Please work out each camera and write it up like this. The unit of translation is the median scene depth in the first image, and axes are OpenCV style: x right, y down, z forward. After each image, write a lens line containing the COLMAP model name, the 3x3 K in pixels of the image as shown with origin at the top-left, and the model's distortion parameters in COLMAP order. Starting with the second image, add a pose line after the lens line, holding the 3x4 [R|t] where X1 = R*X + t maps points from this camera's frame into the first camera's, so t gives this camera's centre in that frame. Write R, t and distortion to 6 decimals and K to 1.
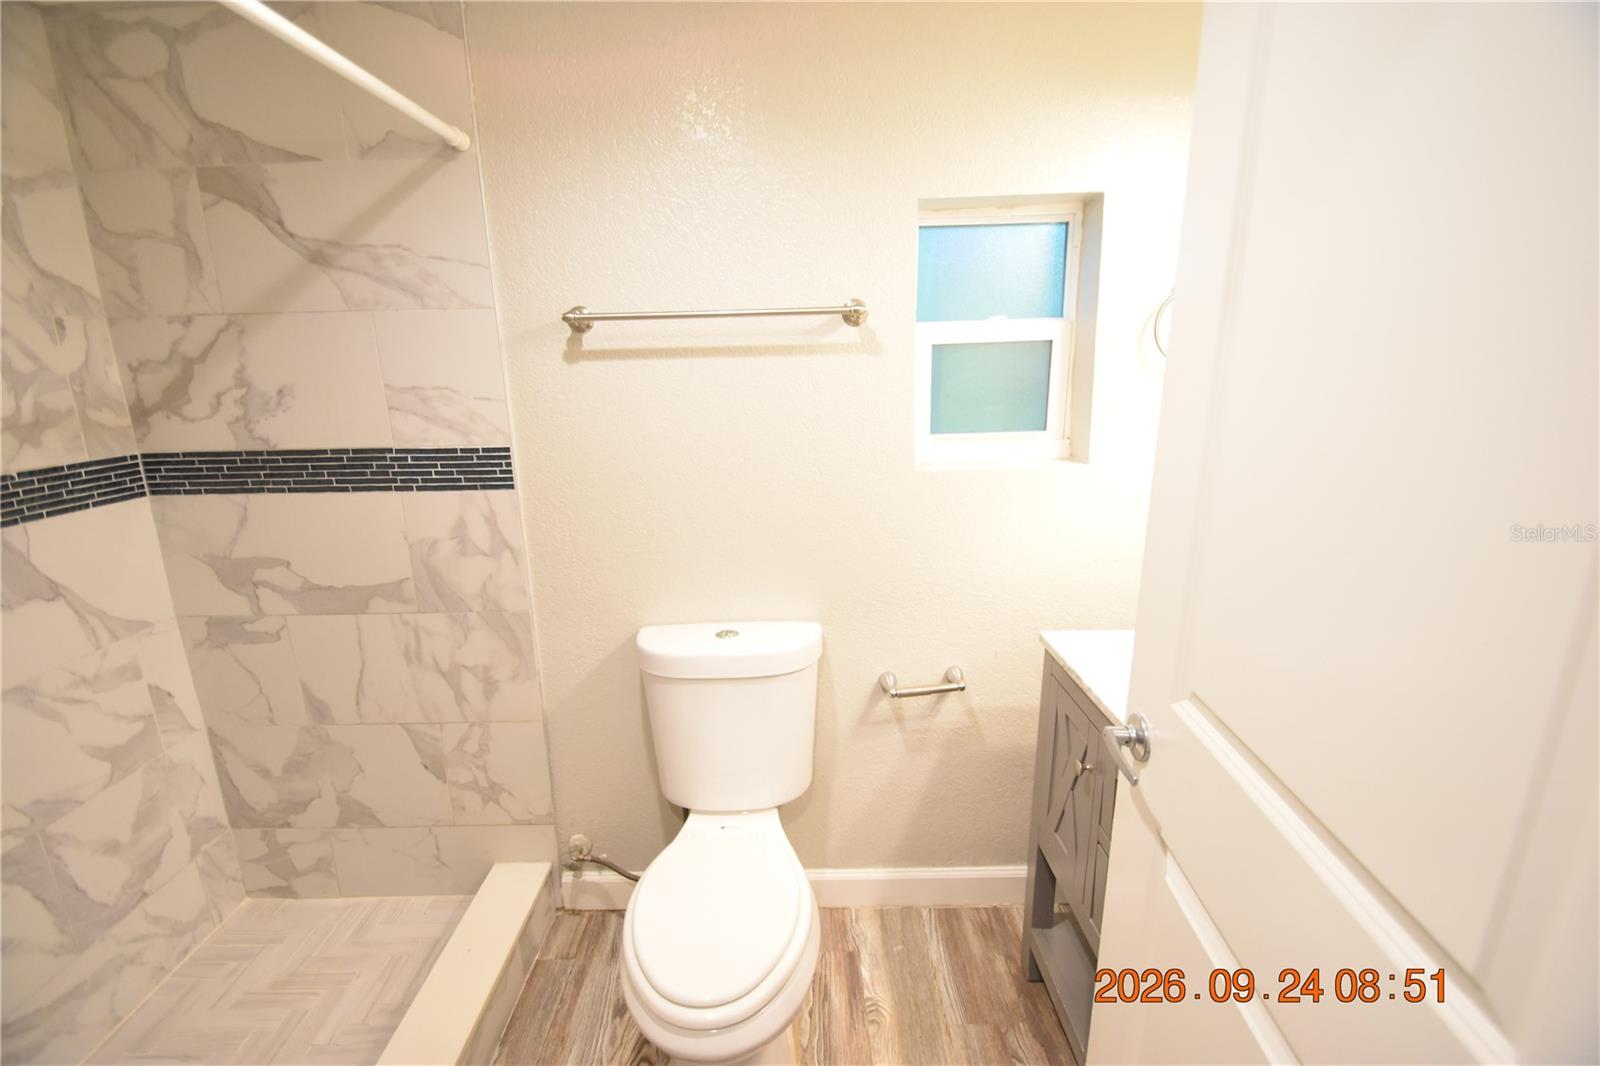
lens RADIAL K [[698.1, 0, 792.0], [0, 698.1, 543.3], [0, 0, 1]] dist [0.016356, -0.018273]
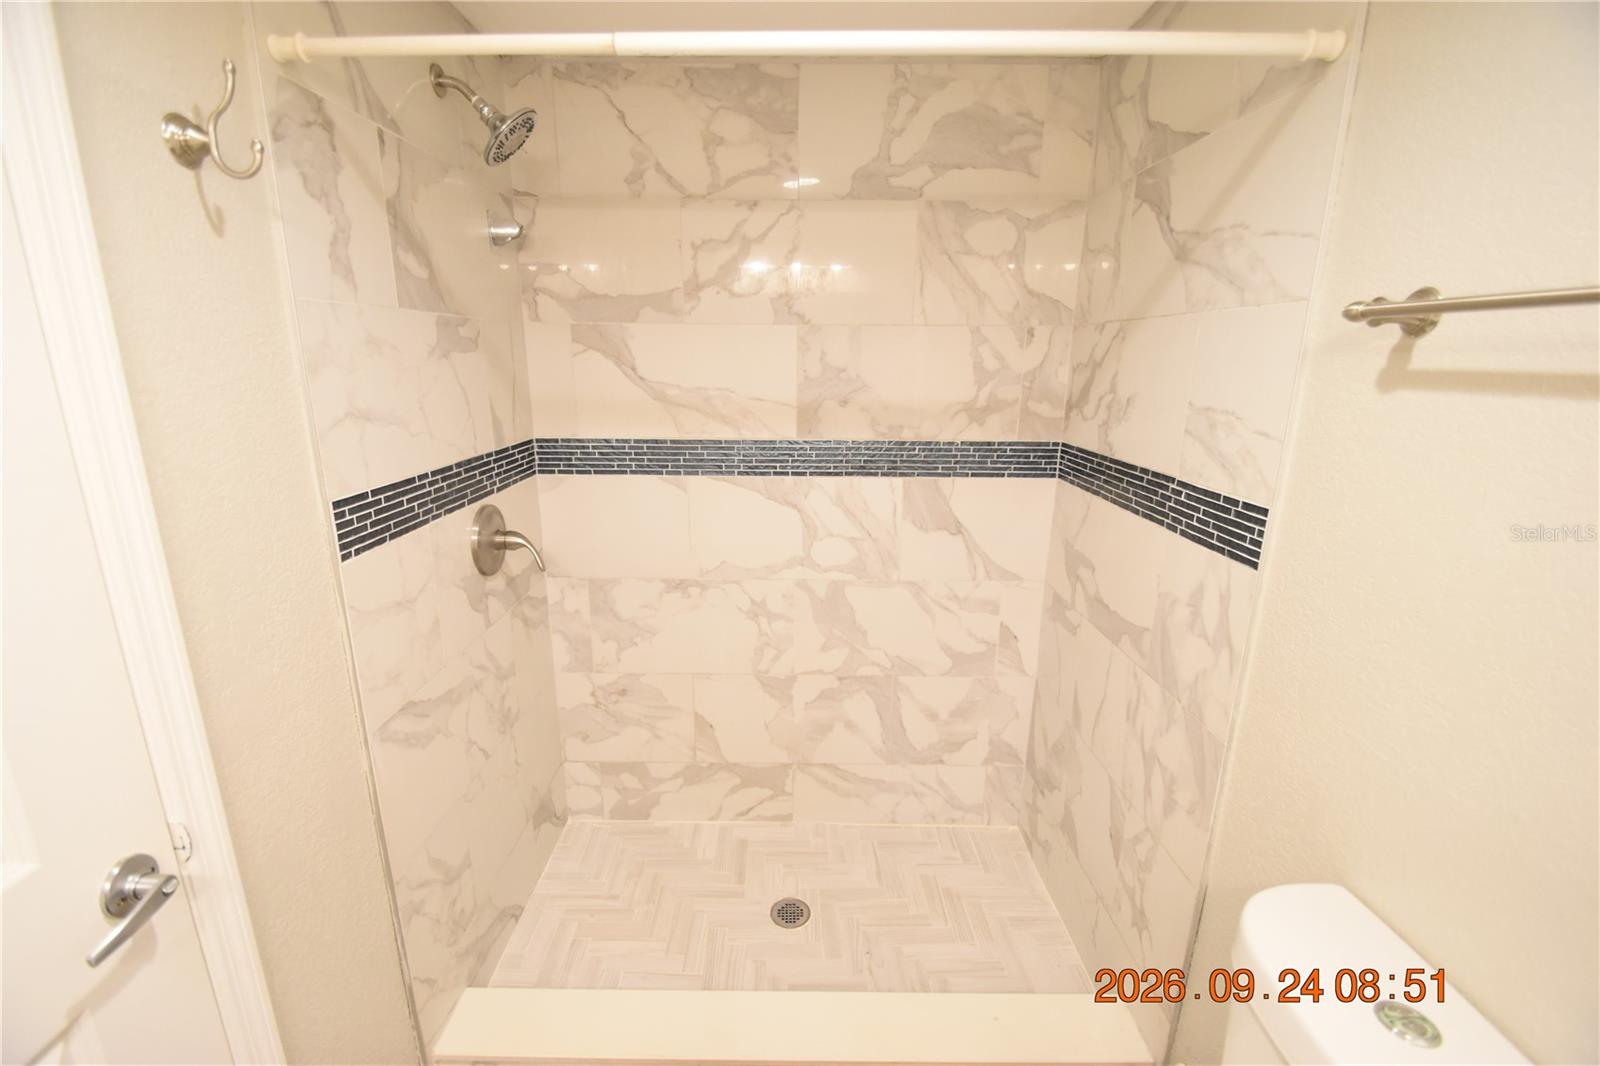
lens RADIAL K [[698.1, 0, 792.0], [0, 698.1, 543.3], [0, 0, 1]] dist [0.016356, -0.018273]
pose [[-0.000655, 0.275889, -0.961189, 0.248010], [-0.259717, 0.928159, 0.266586, -0.169291], [0.965685, 0.249812, 0.071045, 0.530138]]
